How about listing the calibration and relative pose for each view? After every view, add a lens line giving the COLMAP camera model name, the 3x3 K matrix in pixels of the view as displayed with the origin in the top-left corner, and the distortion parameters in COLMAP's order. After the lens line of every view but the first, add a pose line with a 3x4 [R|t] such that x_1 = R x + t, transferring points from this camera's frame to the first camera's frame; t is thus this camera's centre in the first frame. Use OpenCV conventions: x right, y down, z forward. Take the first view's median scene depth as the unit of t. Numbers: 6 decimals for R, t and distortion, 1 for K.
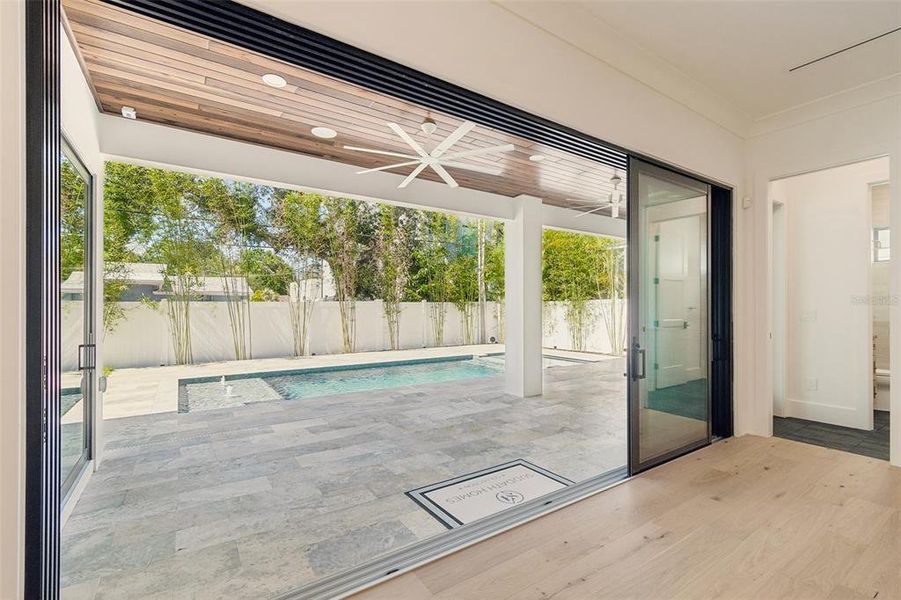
lens RADIAL K [[403.3, 0, 449.9], [0, 403.3, 306.0], [0, 0, 1]] dist [0.000063, -0.000486]
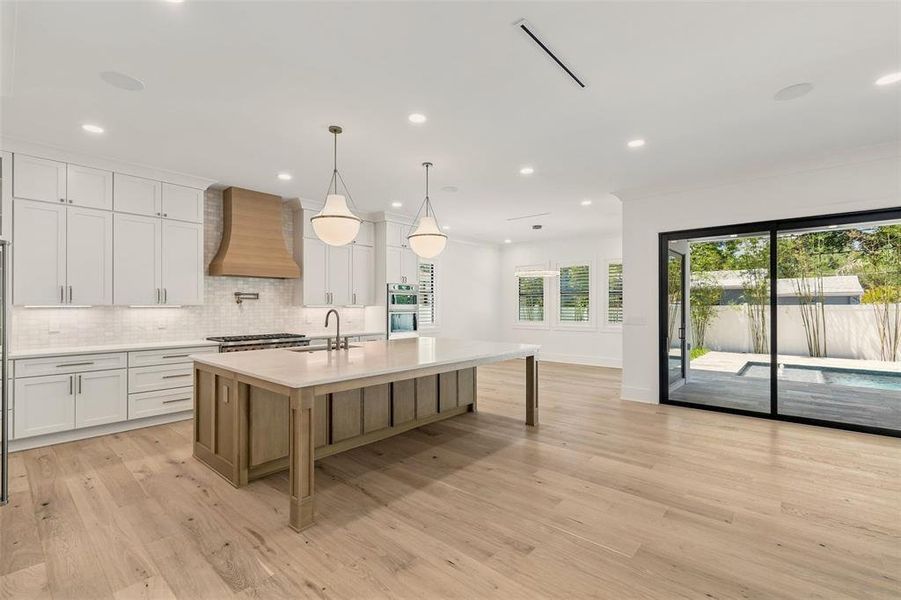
lens RADIAL K [[398.9, 0, 450.5], [0, 398.9, 300.0], [0, 0, 1]] dist [0.000958, -0.000068]
pose [[0.251232, -0.015705, -0.967800, 0.287228], [0.003437, 0.999877, -0.015333, -0.009287], [0.967921, 0.000525, 0.251255, -0.247009]]
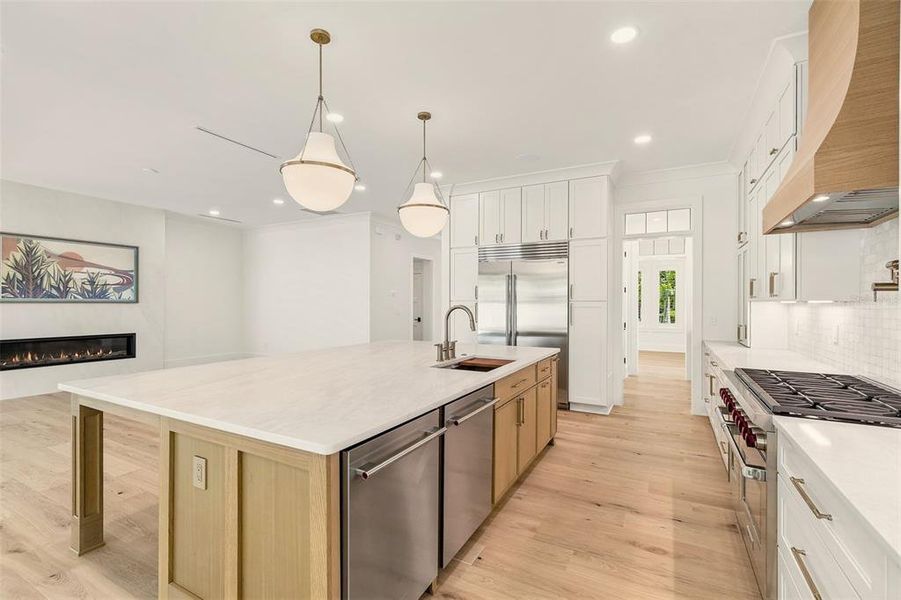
lens RADIAL K [[403.3, 0, 449.9], [0, 403.3, 306.0], [0, 0, 1]] dist [0.000063, -0.000486]
pose [[-0.464547, -0.011280, 0.885477, -0.316748], [-0.006643, 0.999935, 0.009253, -0.009498], [-0.885524, -0.001584, -0.464592, -0.132793]]
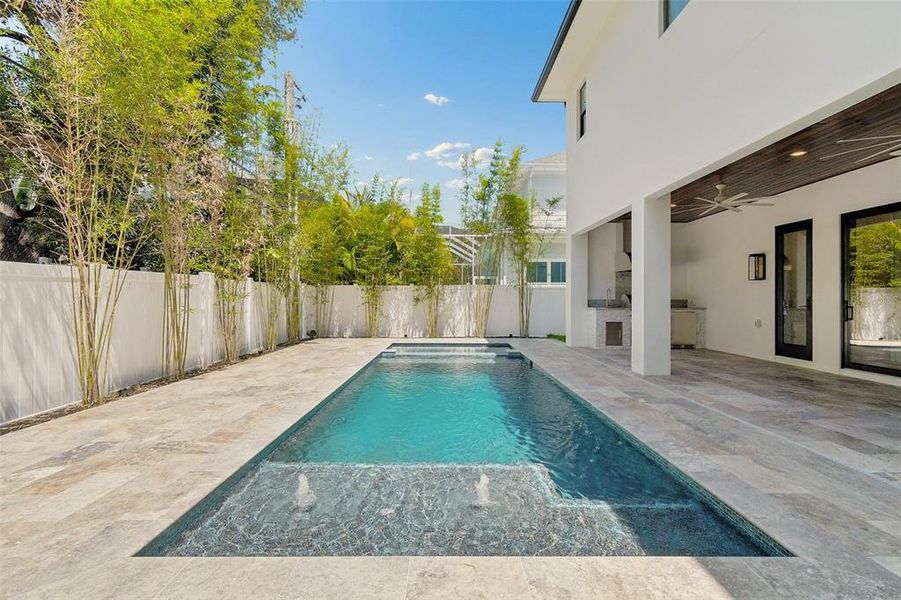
lens RADIAL K [[398.9, 0, 450.5], [0, 398.9, 300.0], [0, 0, 1]] dist [0.000958, -0.000068]
pose [[0.558330, 0.001159, 0.829618, -0.502071], [-0.006374, 0.999976, 0.002892, 0.020997], [-0.829595, -0.006903, 0.558323, 0.473084]]
